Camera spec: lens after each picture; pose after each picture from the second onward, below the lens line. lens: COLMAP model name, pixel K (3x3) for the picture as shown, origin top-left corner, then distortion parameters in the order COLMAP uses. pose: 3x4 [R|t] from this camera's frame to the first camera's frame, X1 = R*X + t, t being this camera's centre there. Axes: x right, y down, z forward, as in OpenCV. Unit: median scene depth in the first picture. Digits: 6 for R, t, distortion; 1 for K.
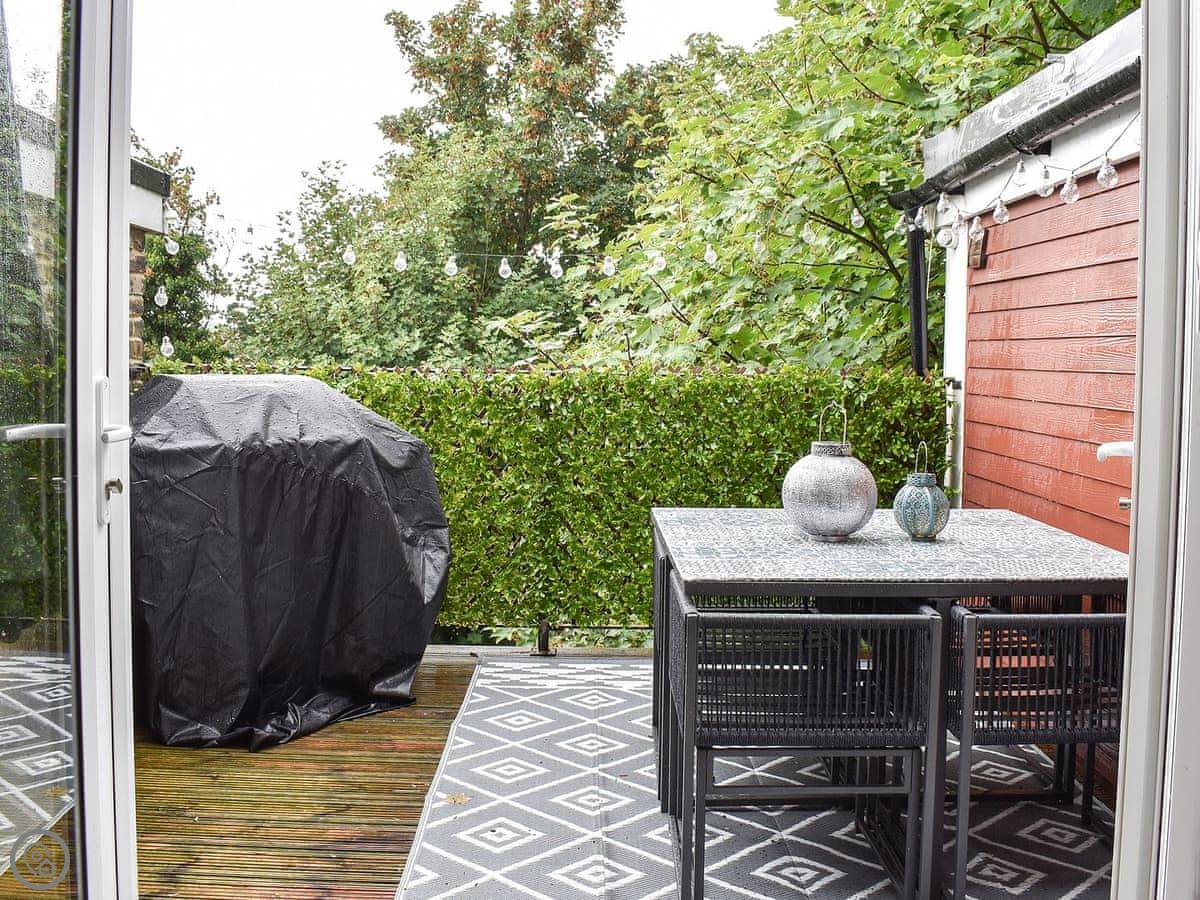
lens RADIAL K [[1166.6, 0, 598.3], [0, 1166.6, 419.3], [0, 0, 1]] dist [-0.096754, 0.029236]
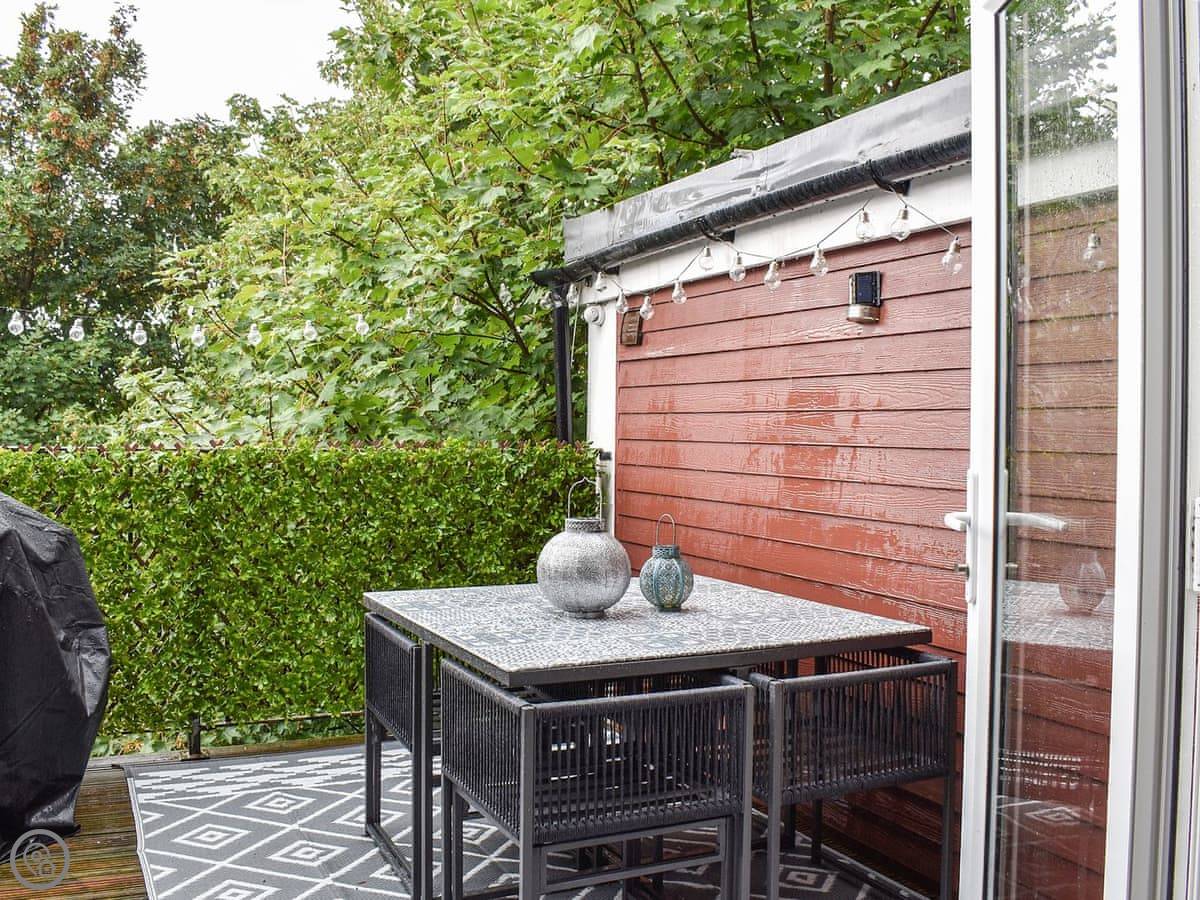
lens RADIAL K [[1151.6, 0, 600.0], [0, 1151.6, 450.0], [0, 0, 1]] dist [-0.097405, 0.014568]
pose [[0.912396, -0.011971, 0.409134, -0.121282], [0.025059, 0.999331, -0.026642, -0.007715], [-0.408541, 0.034561, 0.912085, 0.055634]]
